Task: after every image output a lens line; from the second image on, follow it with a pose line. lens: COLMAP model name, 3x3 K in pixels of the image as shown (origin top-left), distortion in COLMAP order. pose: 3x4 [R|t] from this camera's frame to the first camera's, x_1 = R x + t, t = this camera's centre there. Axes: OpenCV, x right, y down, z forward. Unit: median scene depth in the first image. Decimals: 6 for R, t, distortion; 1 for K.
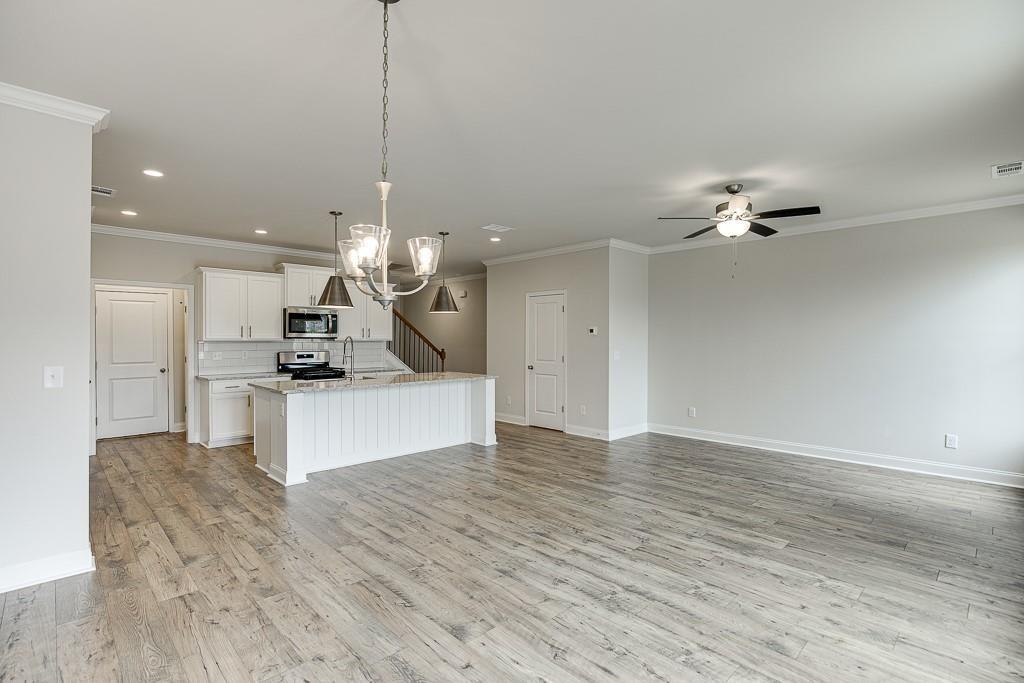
lens RADIAL K [[484.0, 0, 520.1], [0, 484.0, 340.3], [0, 0, 1]] dist [-0.016687, 0.005121]
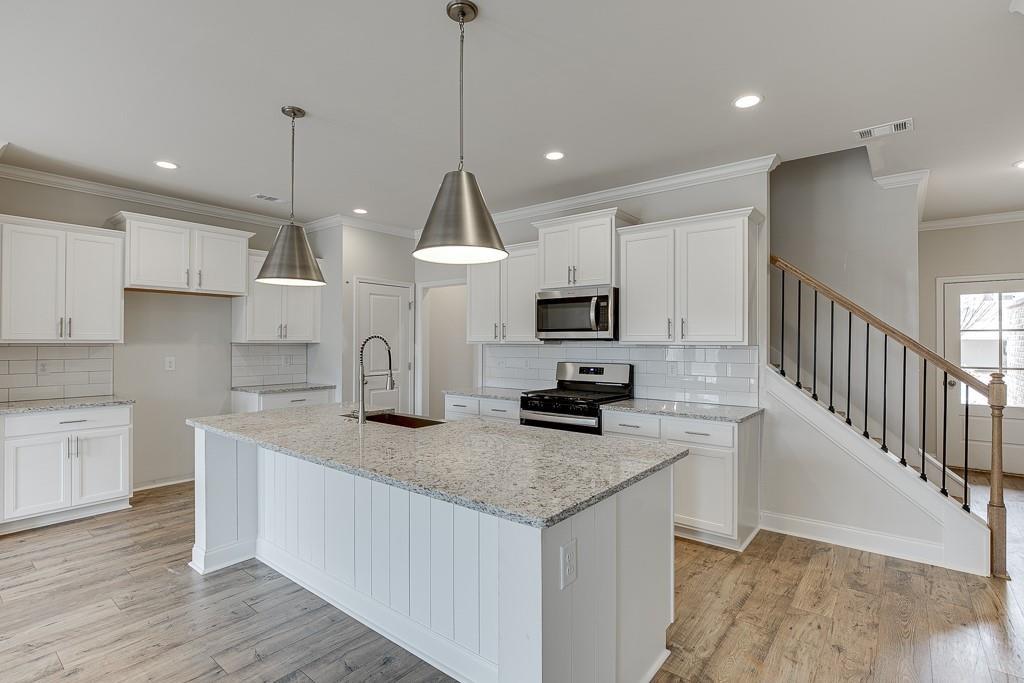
lens RADIAL K [[484.0, 0, 520.1], [0, 484.0, 340.3], [0, 0, 1]] dist [-0.016687, 0.005121]
pose [[0.125430, -0.007066, -0.992077, 0.142106], [-0.001287, 0.999973, -0.007285, 0.000346], [0.992102, 0.002191, 0.125418, 0.874082]]
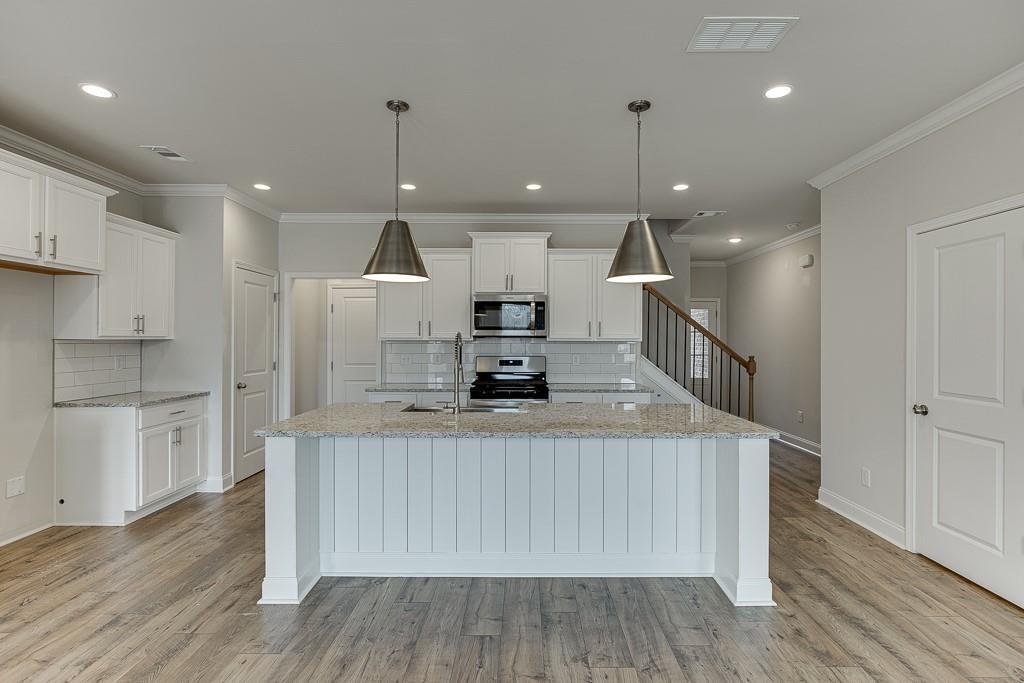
lens RADIAL K [[484.0, 0, 520.1], [0, 484.0, 340.3], [0, 0, 1]] dist [-0.016687, 0.005121]
pose [[0.706386, -0.000750, -0.707826, 0.073475], [-0.000072, 0.999999, -0.001130, 0.000953], [0.707827, 0.000849, 0.706386, 0.526495]]
